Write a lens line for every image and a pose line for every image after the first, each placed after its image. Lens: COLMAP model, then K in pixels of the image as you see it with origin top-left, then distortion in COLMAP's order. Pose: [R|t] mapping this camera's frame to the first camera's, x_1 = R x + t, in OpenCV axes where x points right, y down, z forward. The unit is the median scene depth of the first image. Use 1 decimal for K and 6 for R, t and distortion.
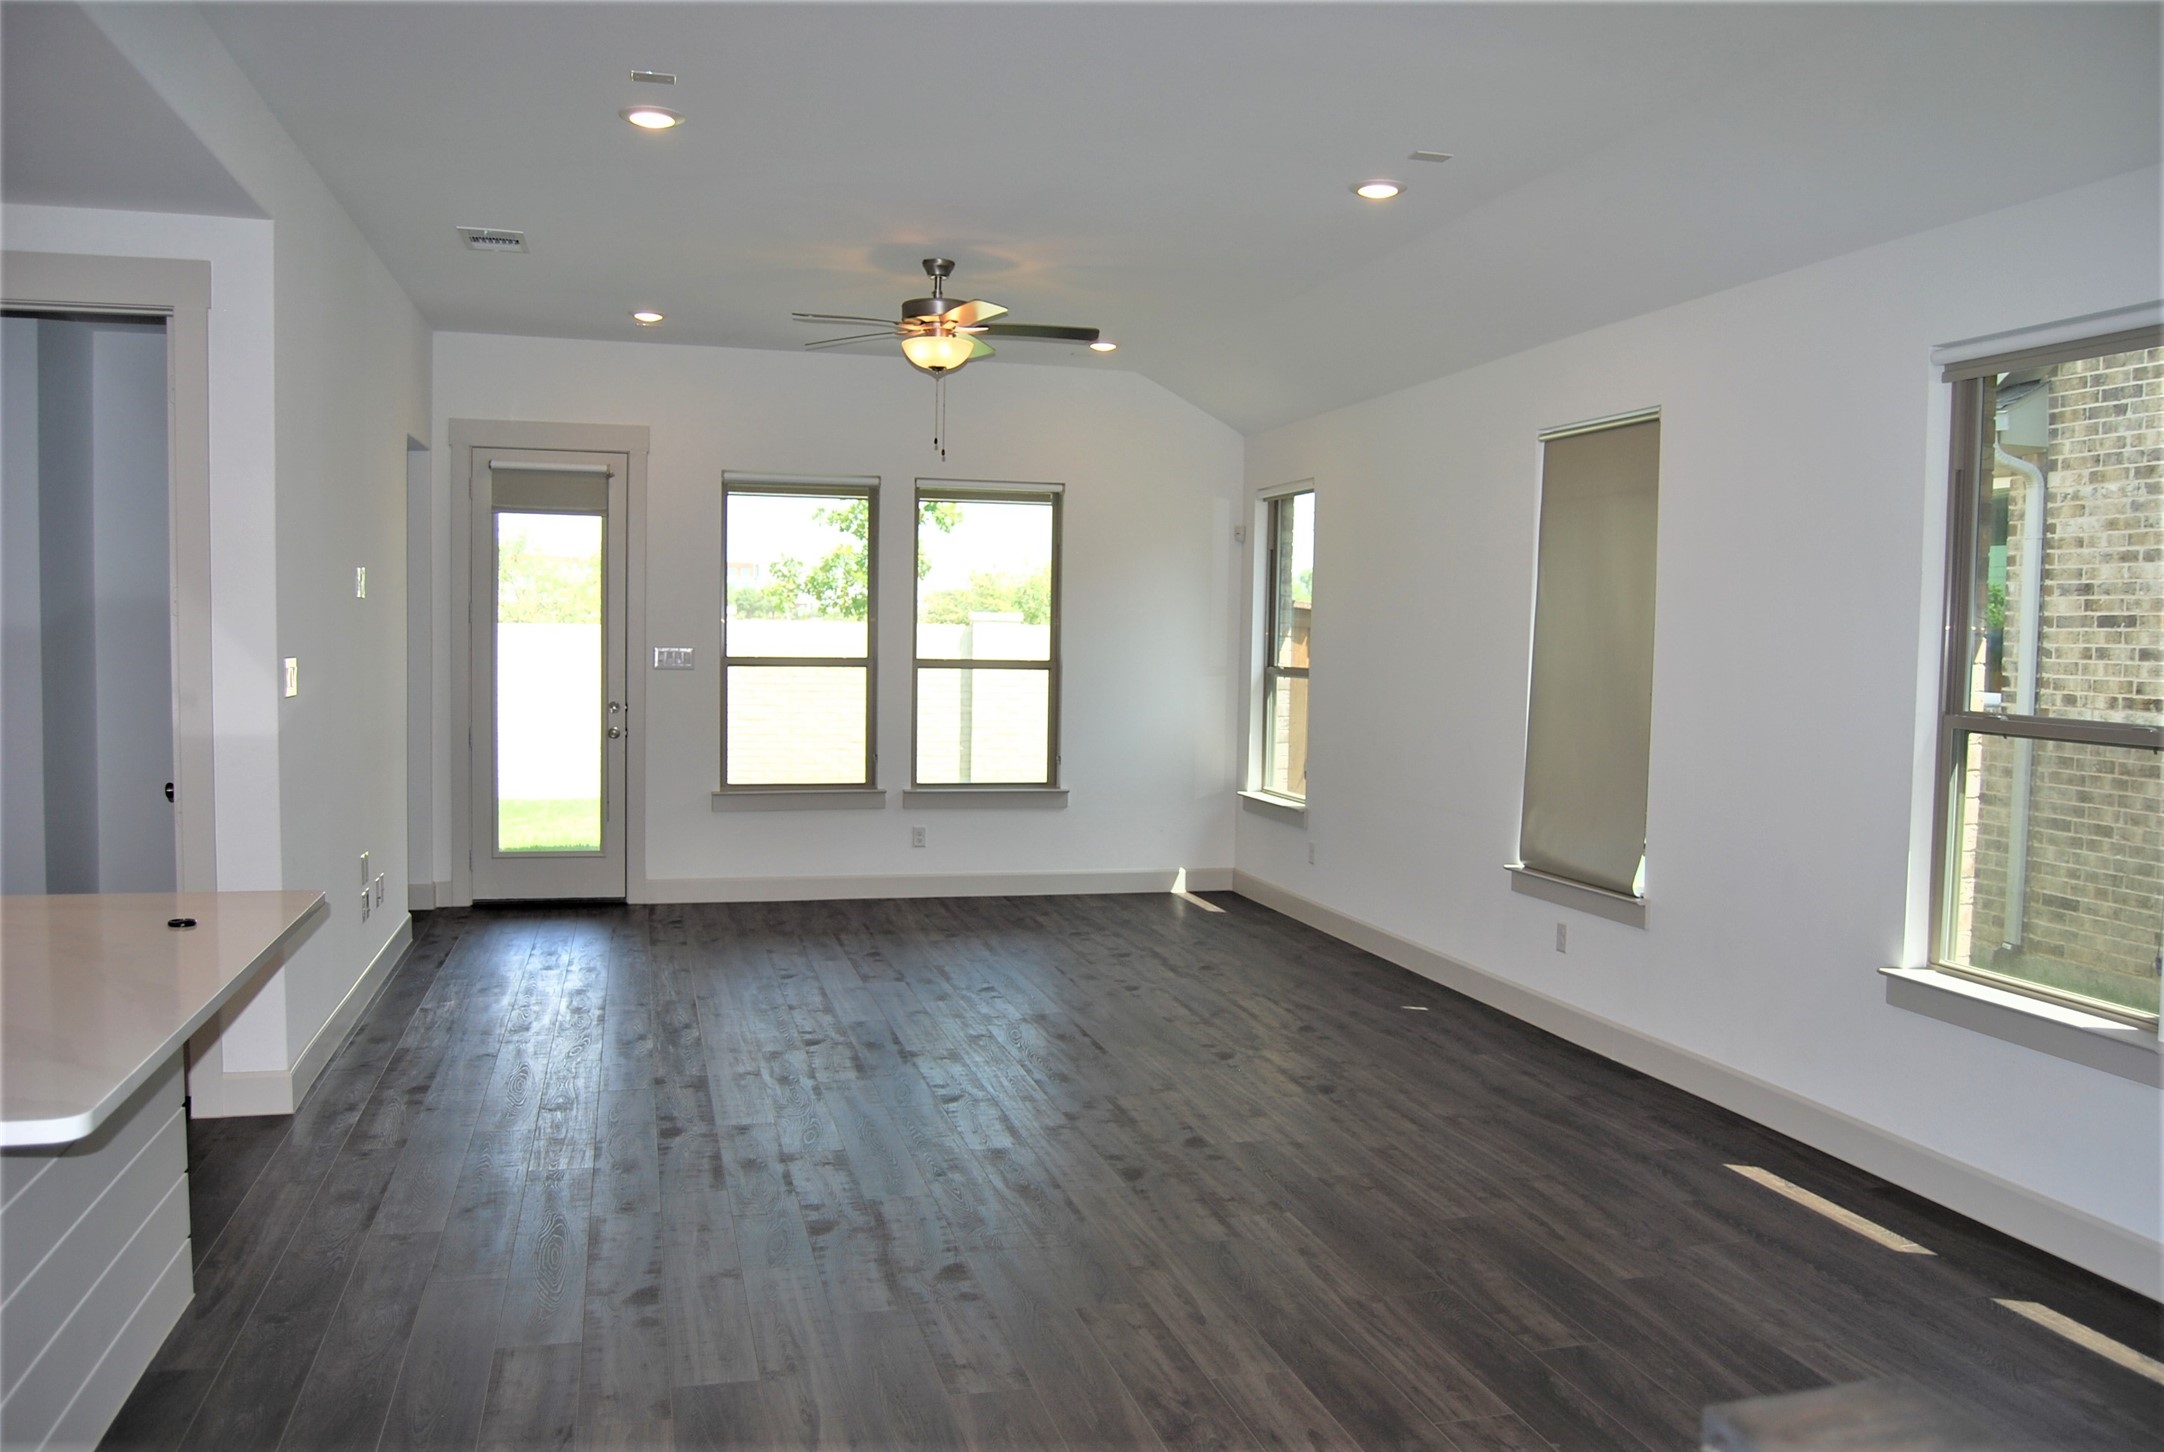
lens RADIAL K [[1698.0, 0, 1110.6], [0, 1698.0, 736.7], [0, 0, 1]] dist [-0.095088, 0.040807]
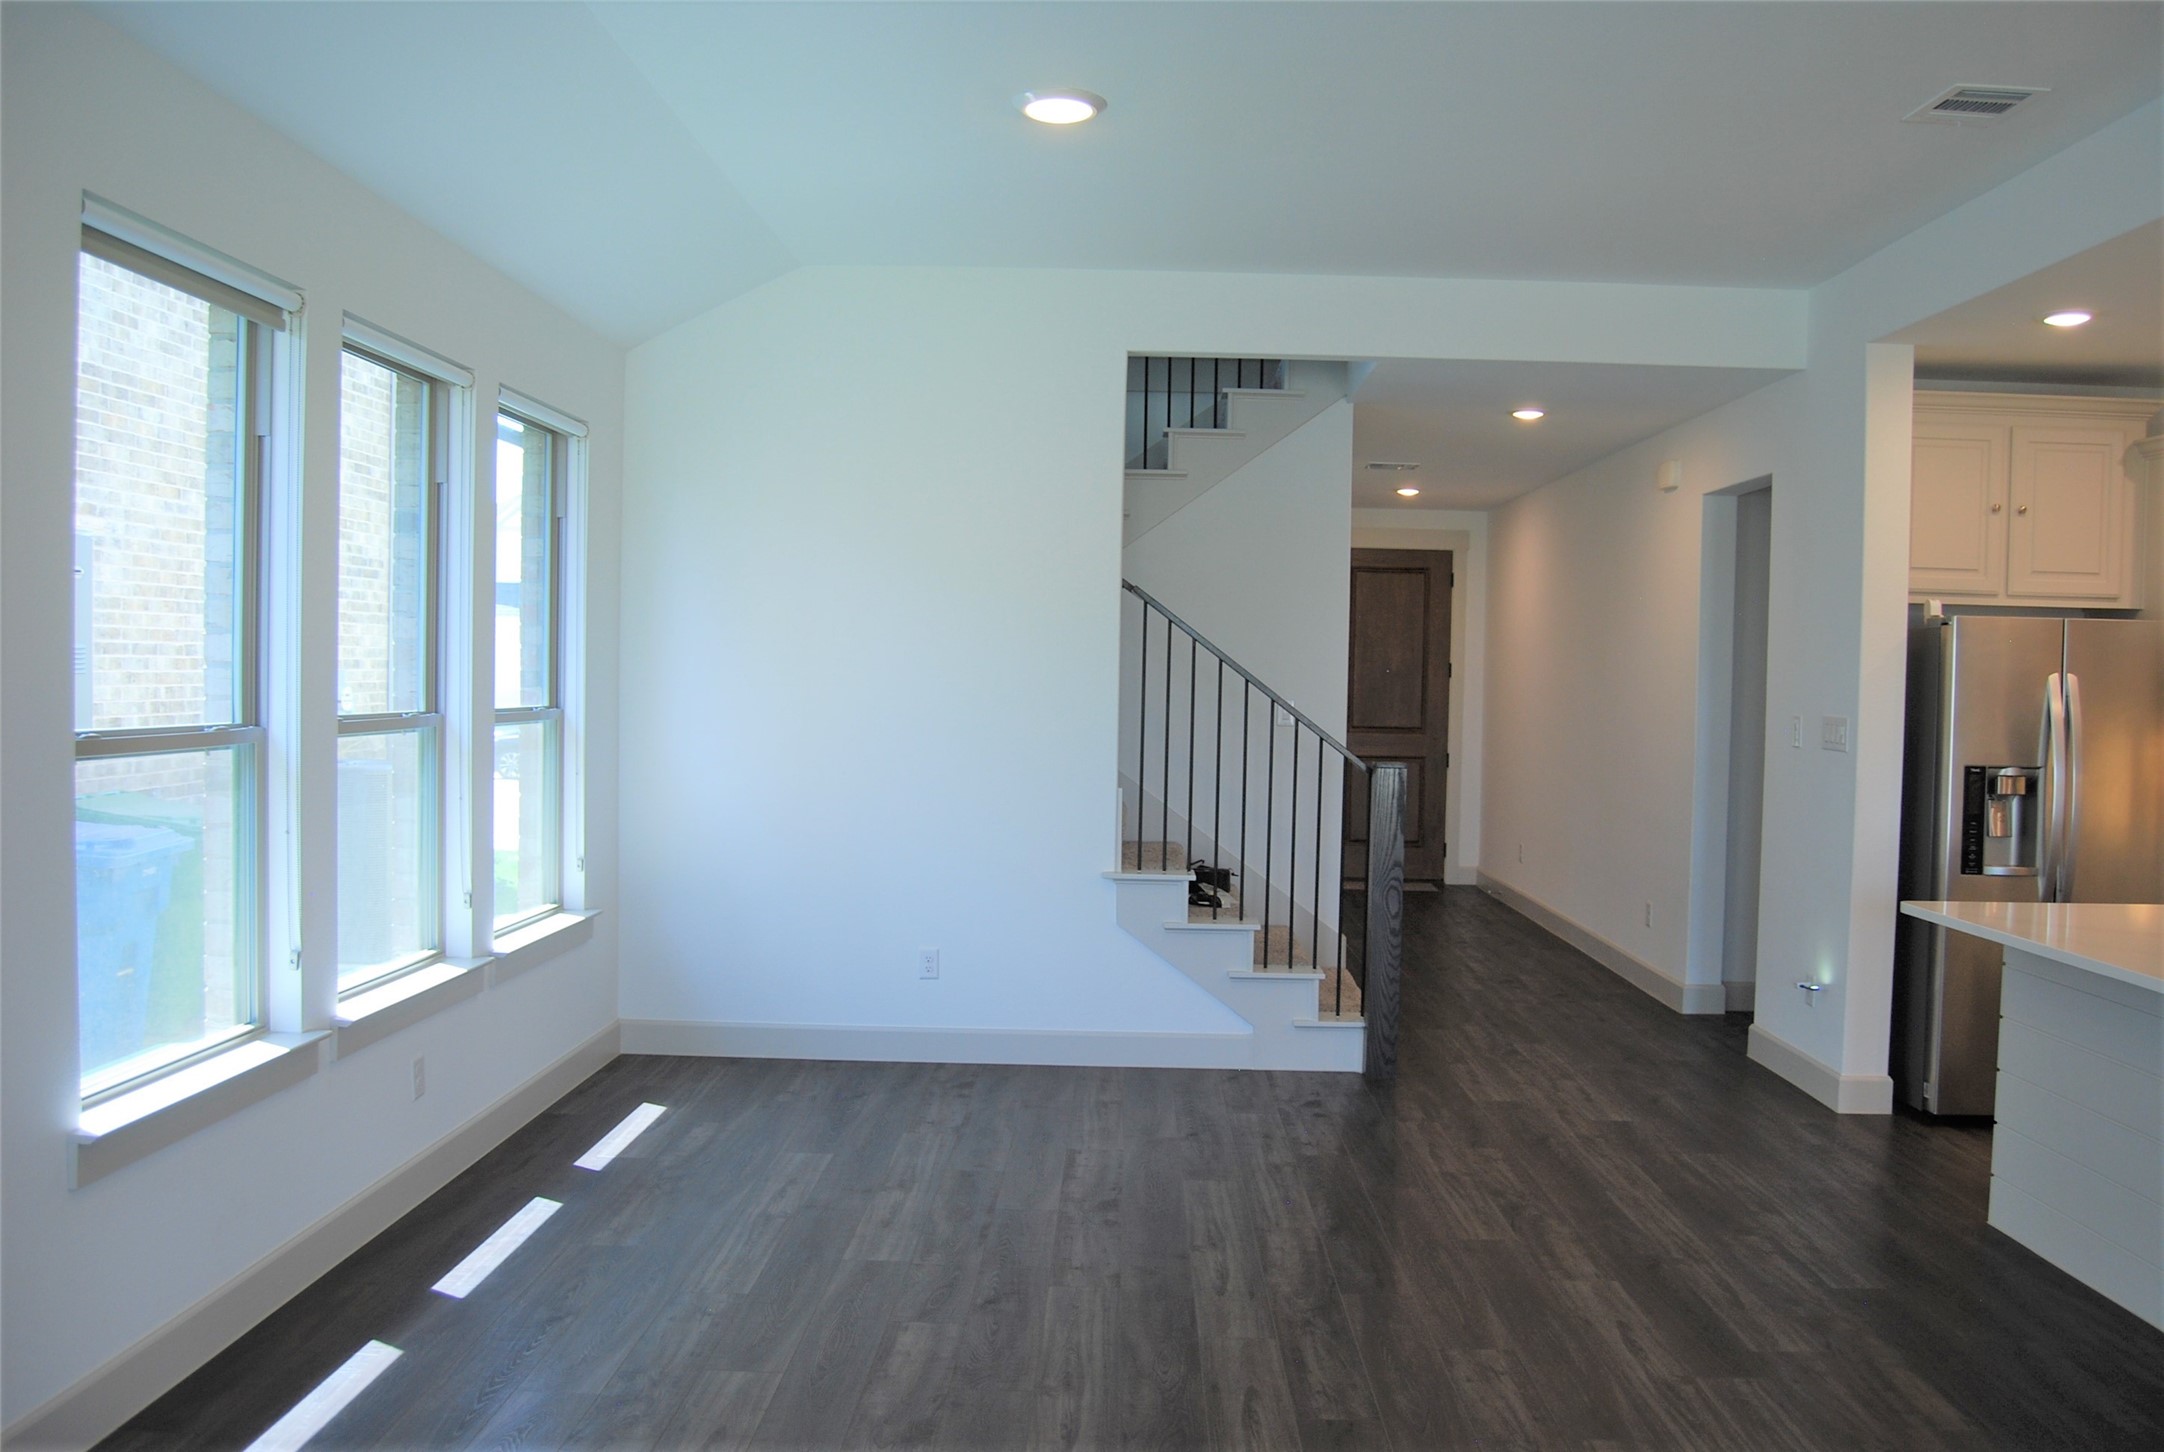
lens RADIAL K [[1698.0, 0, 1110.6], [0, 1698.0, 736.7], [0, 0, 1]] dist [-0.095088, 0.040807]
pose [[-0.955925, -0.049871, 0.289344, -0.063841], [-0.020311, 0.994341, 0.104280, -0.057334], [-0.292907, 0.093807, -0.951528, 0.967083]]
